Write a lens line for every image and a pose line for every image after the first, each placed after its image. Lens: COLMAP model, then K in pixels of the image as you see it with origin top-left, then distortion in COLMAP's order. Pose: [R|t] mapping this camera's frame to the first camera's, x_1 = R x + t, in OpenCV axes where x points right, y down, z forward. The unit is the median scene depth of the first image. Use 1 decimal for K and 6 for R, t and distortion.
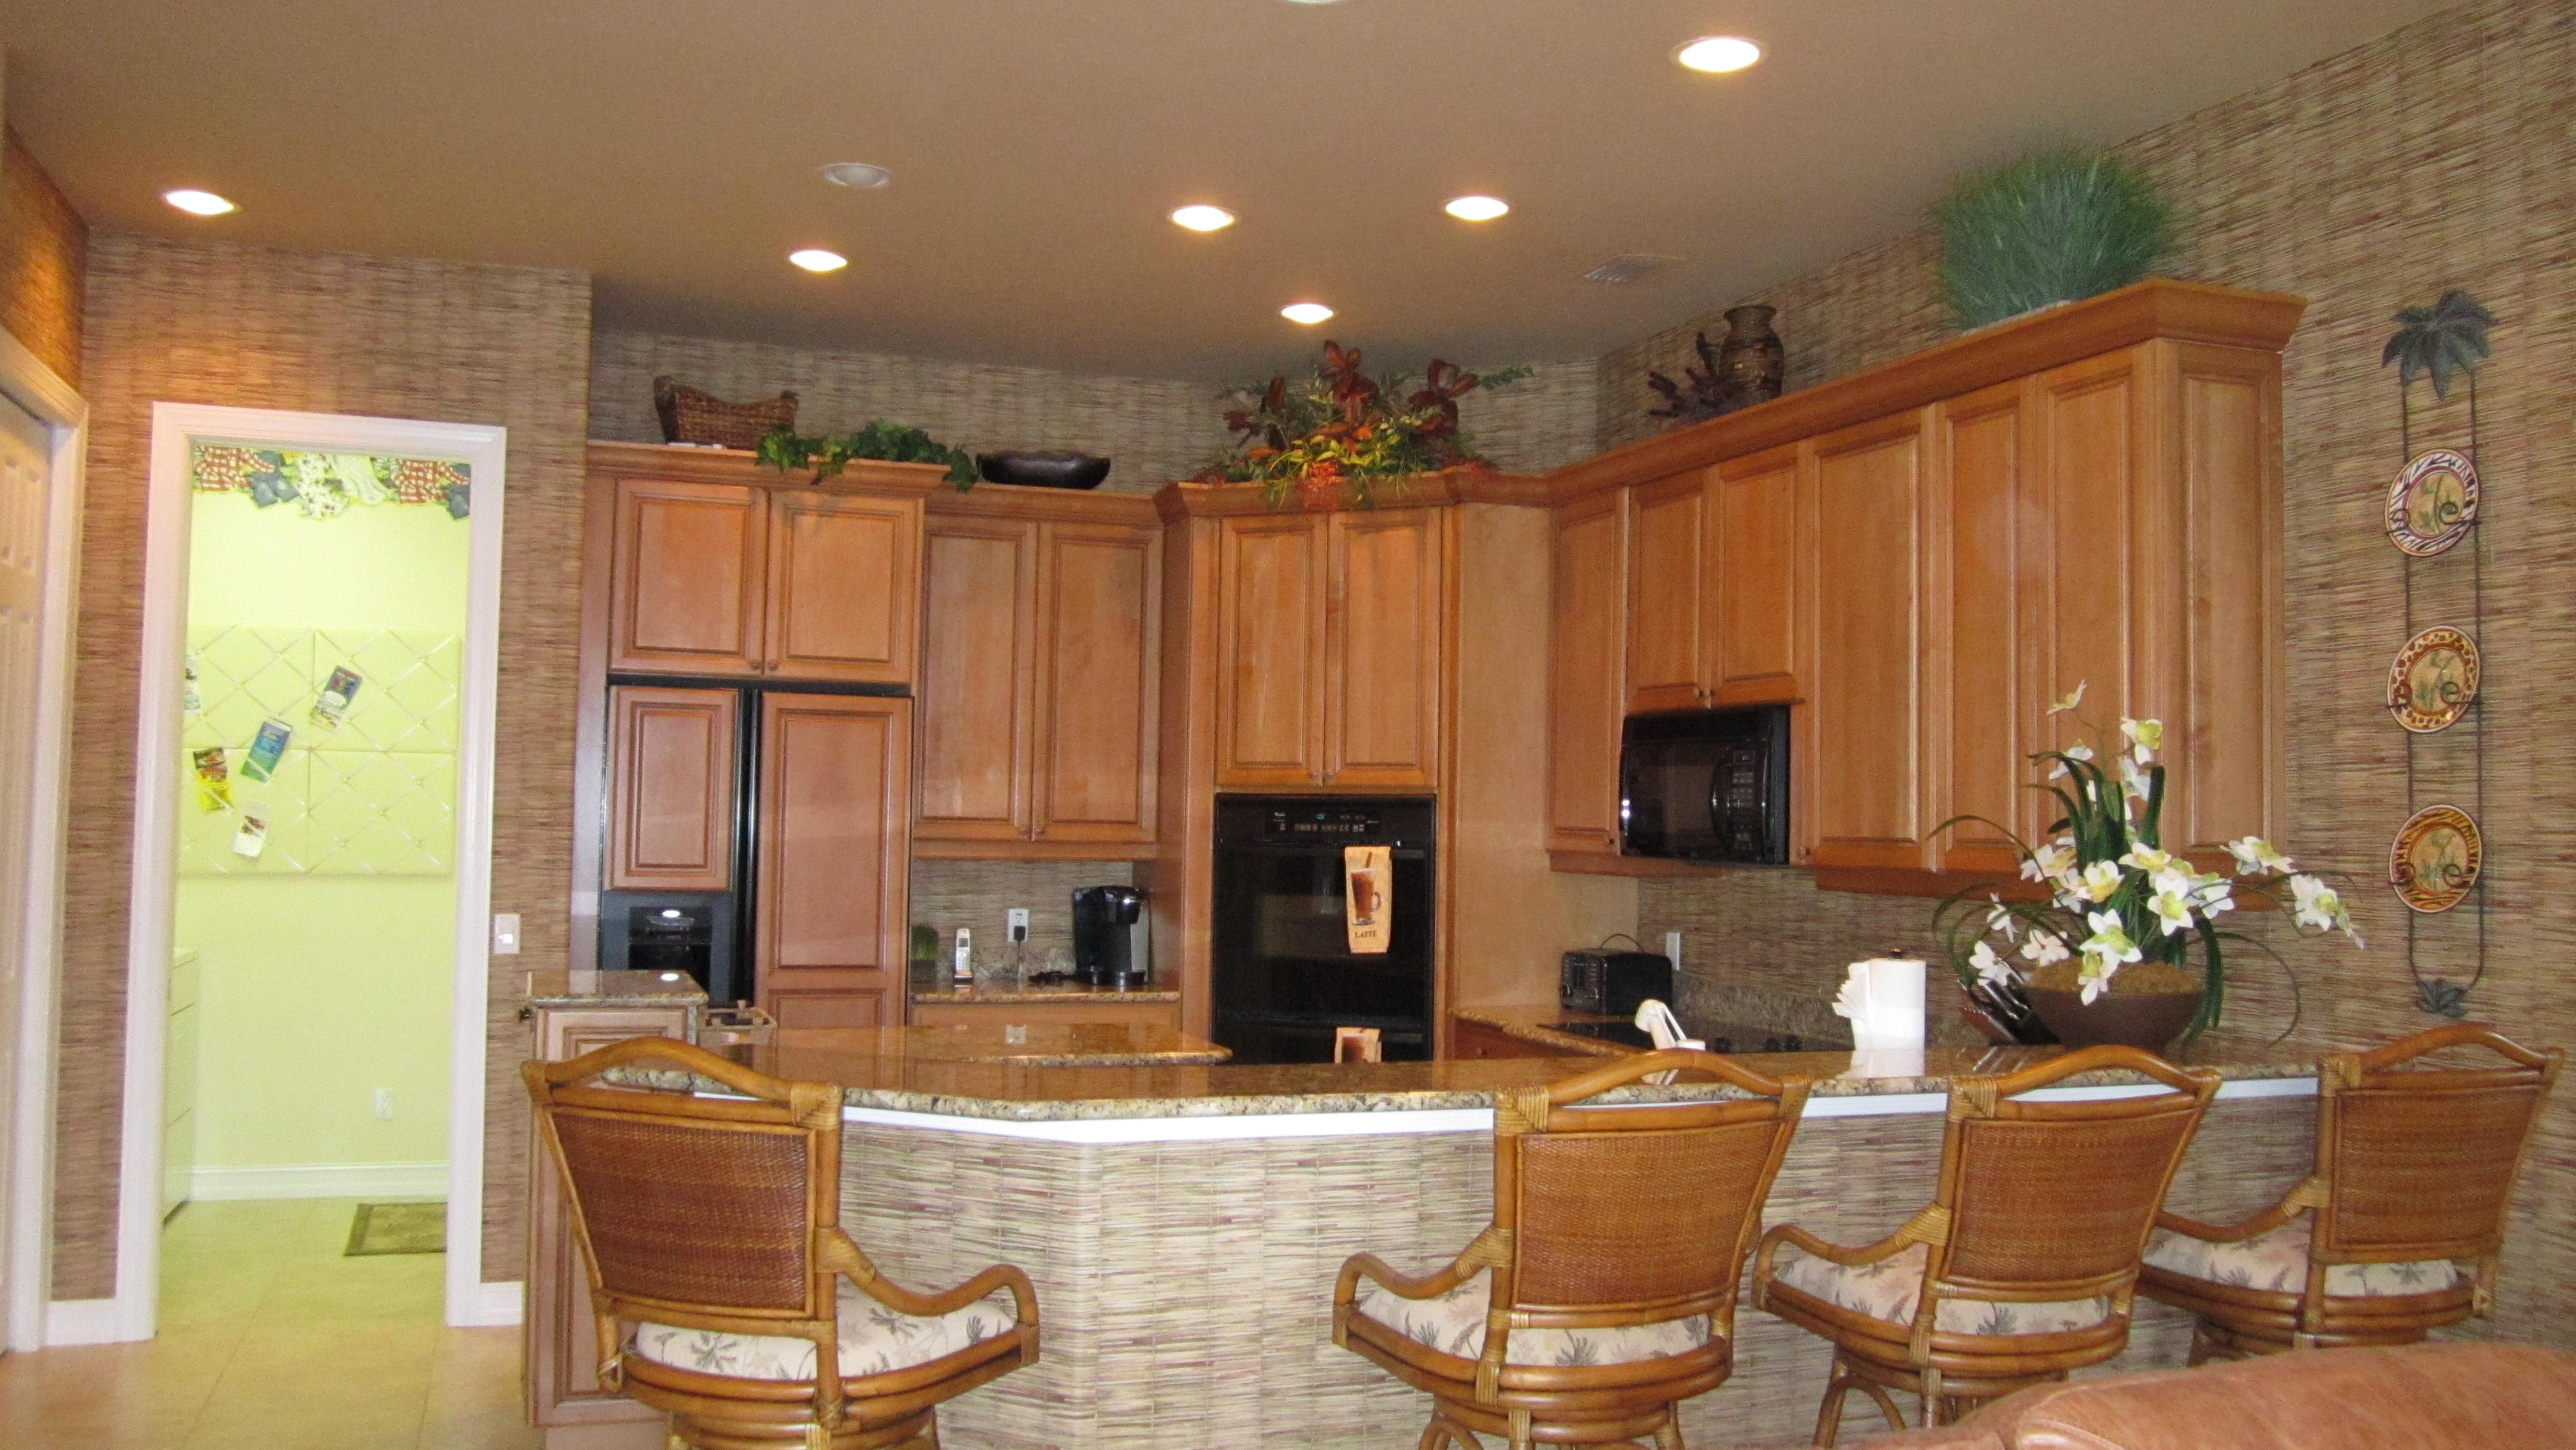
lens RADIAL K [[2167.9, 0, 1286.6], [0, 2167.9, 720.0], [0, 0, 1]] dist [-0.030829, 0.001189]
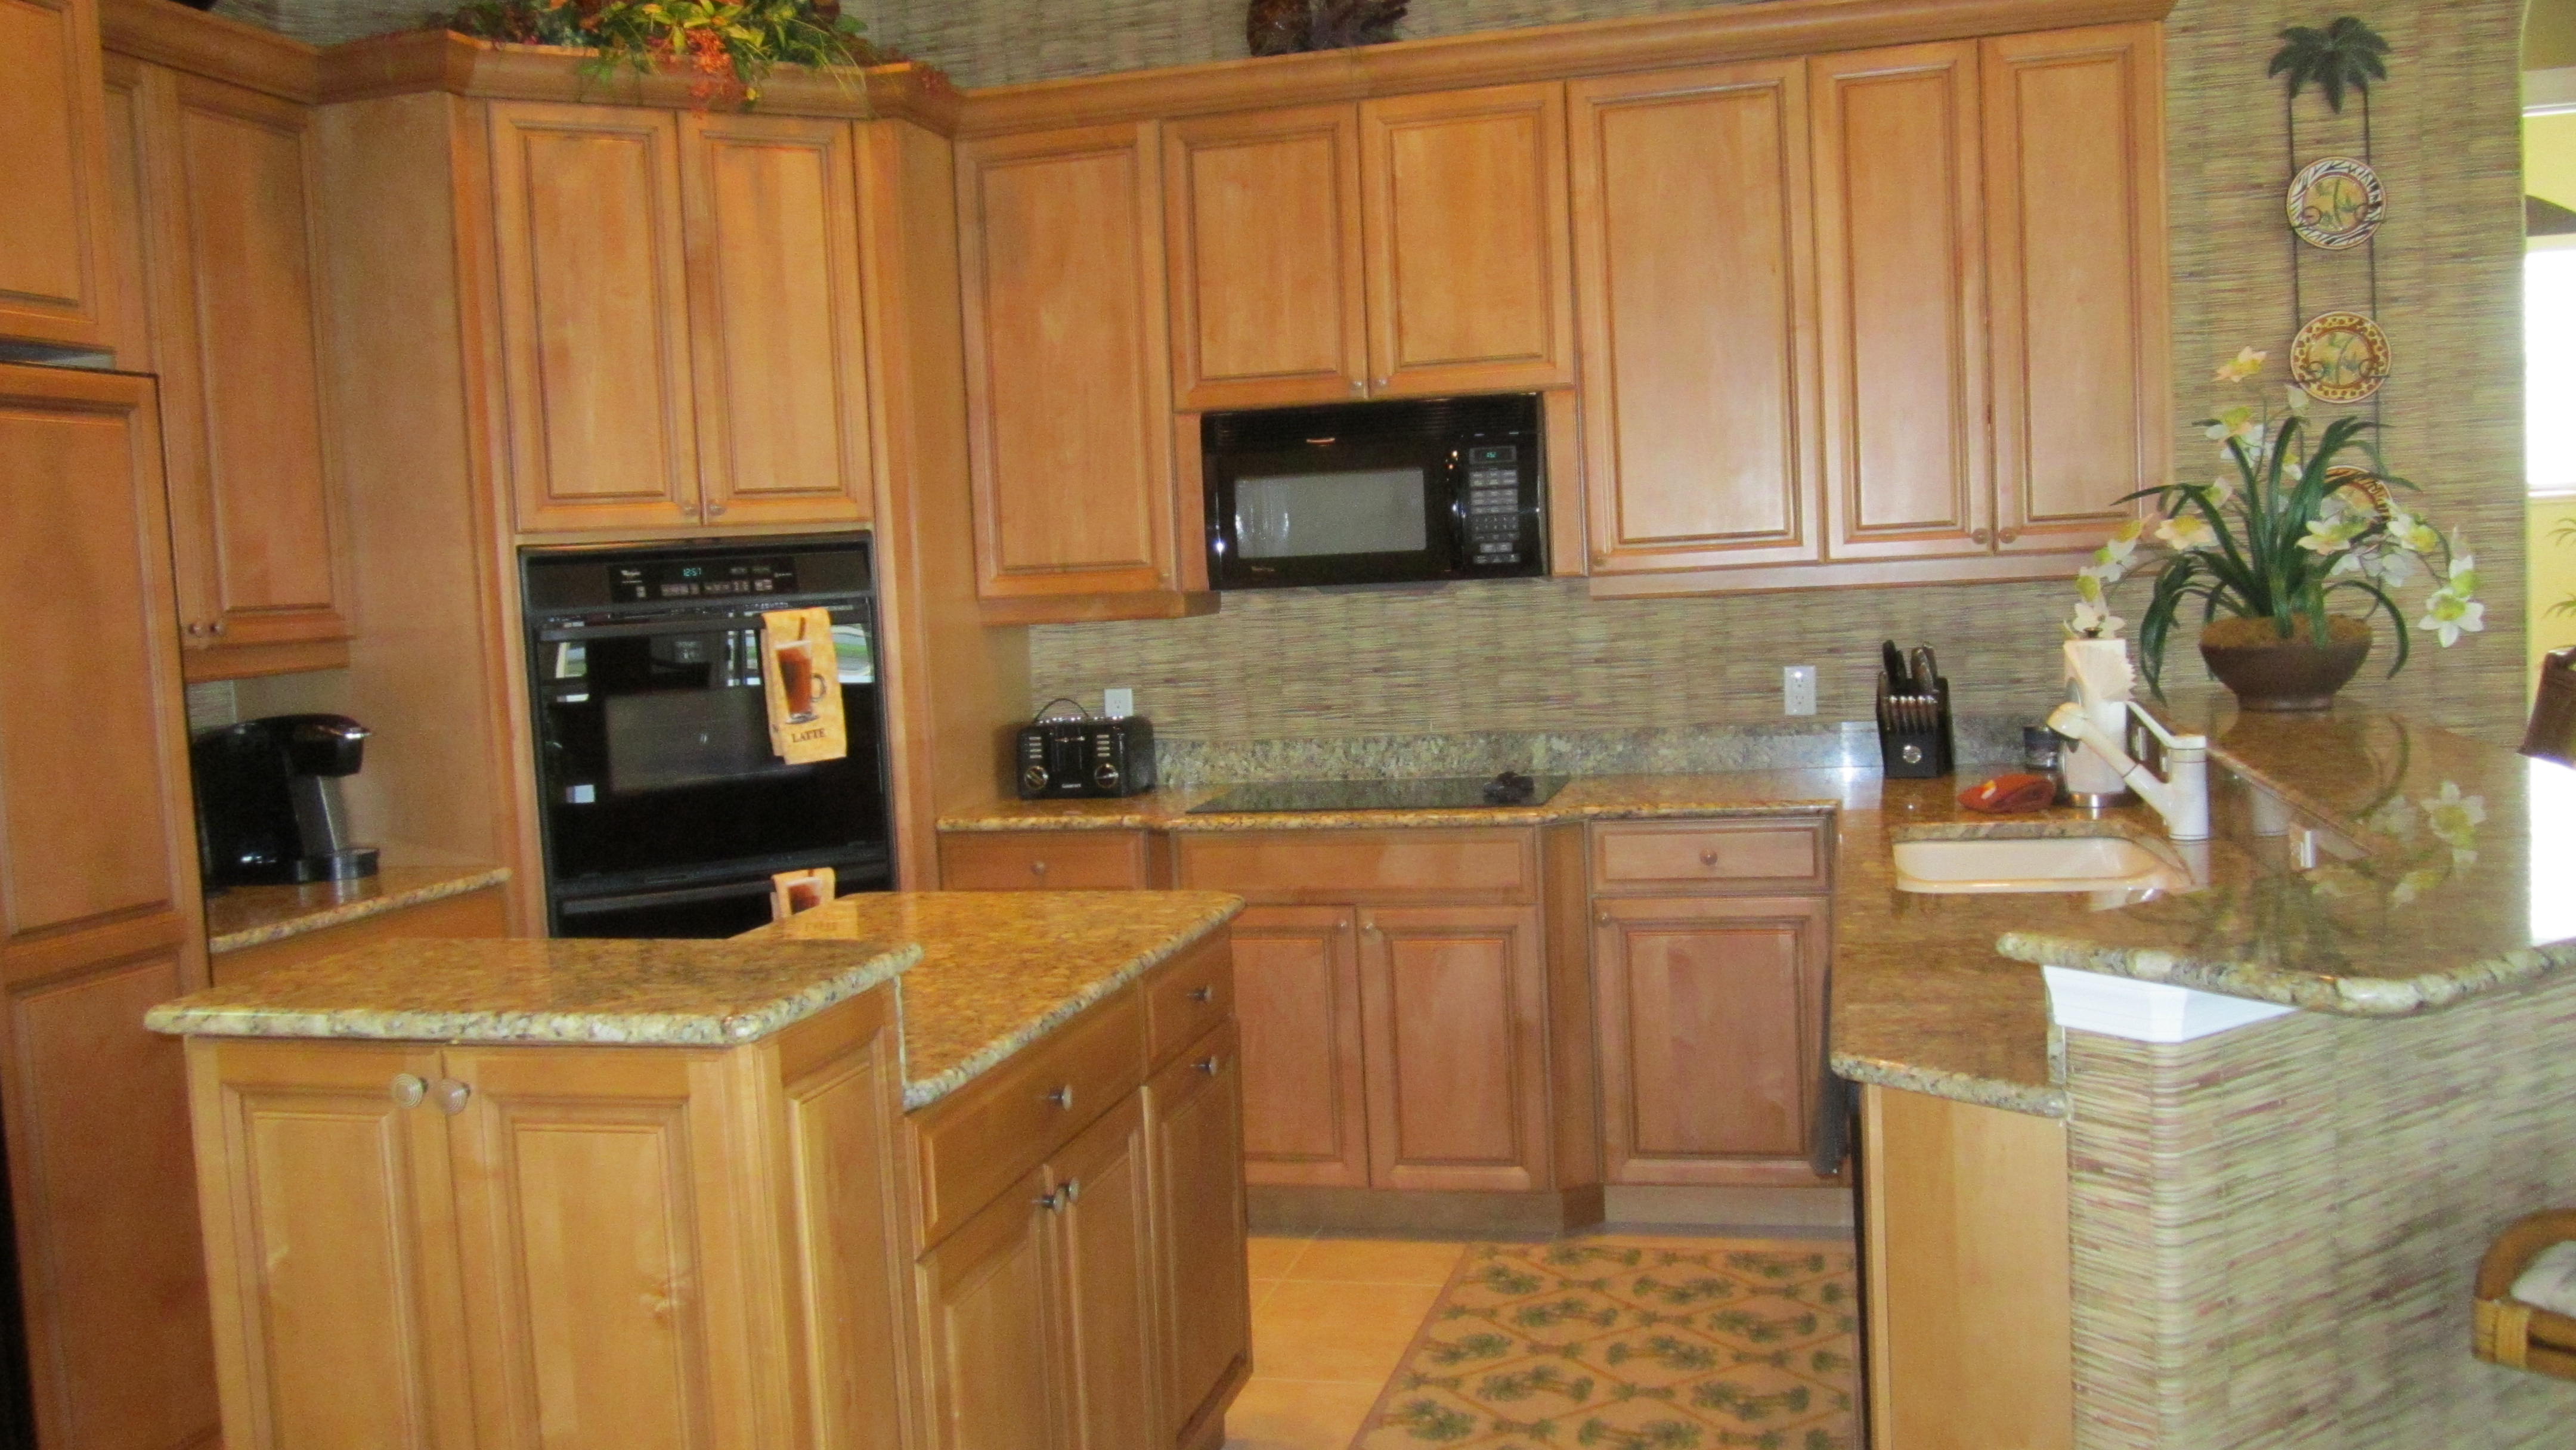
lens RADIAL K [[2167.9, 0, 1285.7], [0, 2167.9, 723.3], [0, 0, 1]] dist [-0.030829, 0.001189]
pose [[0.553026, -0.105931, 0.826402, -0.720074], [0.022702, 0.993432, 0.112150, 0.032408], [-0.832855, -0.043260, 0.551798, 0.776069]]
